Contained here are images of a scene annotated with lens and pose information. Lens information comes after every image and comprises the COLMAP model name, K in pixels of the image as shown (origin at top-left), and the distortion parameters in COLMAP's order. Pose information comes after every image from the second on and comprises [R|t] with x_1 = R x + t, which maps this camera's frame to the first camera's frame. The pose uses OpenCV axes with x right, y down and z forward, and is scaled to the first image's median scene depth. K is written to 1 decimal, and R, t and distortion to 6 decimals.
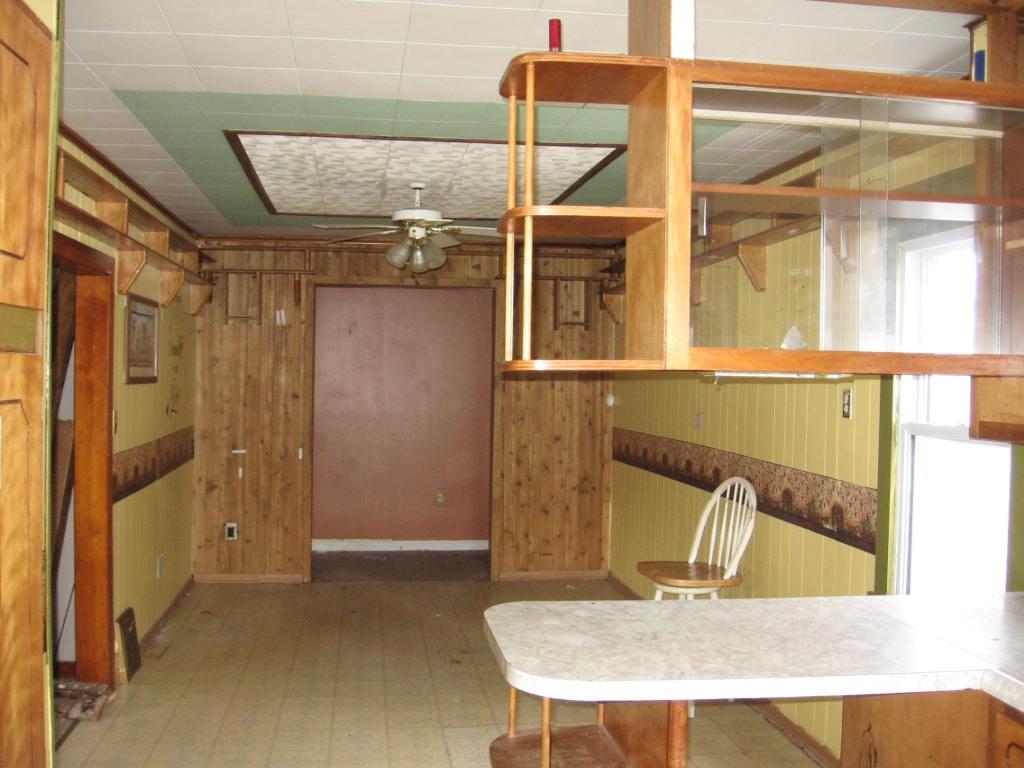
lens RADIAL K [[1091.4, 0, 512.0], [0, 1091.4, 384.0], [0, 0, 1]] dist [-0.130601, 0.010789]
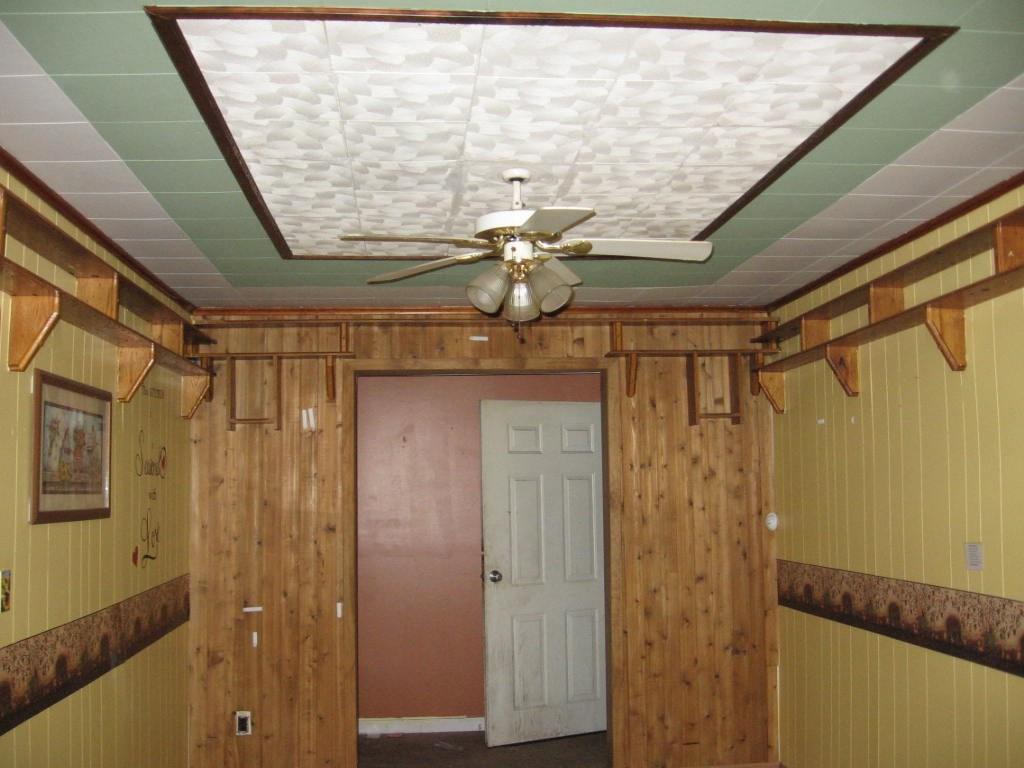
lens RADIAL K [[1091.4, 0, 512.0], [0, 1091.4, 384.0], [0, 0, 1]] dist [-0.130601, 0.010789]
pose [[0.998377, -0.033944, -0.045719, -0.045756], [0.028960, 0.993989, -0.105584, -0.004733], [0.049029, 0.104089, 0.993359, 0.292843]]
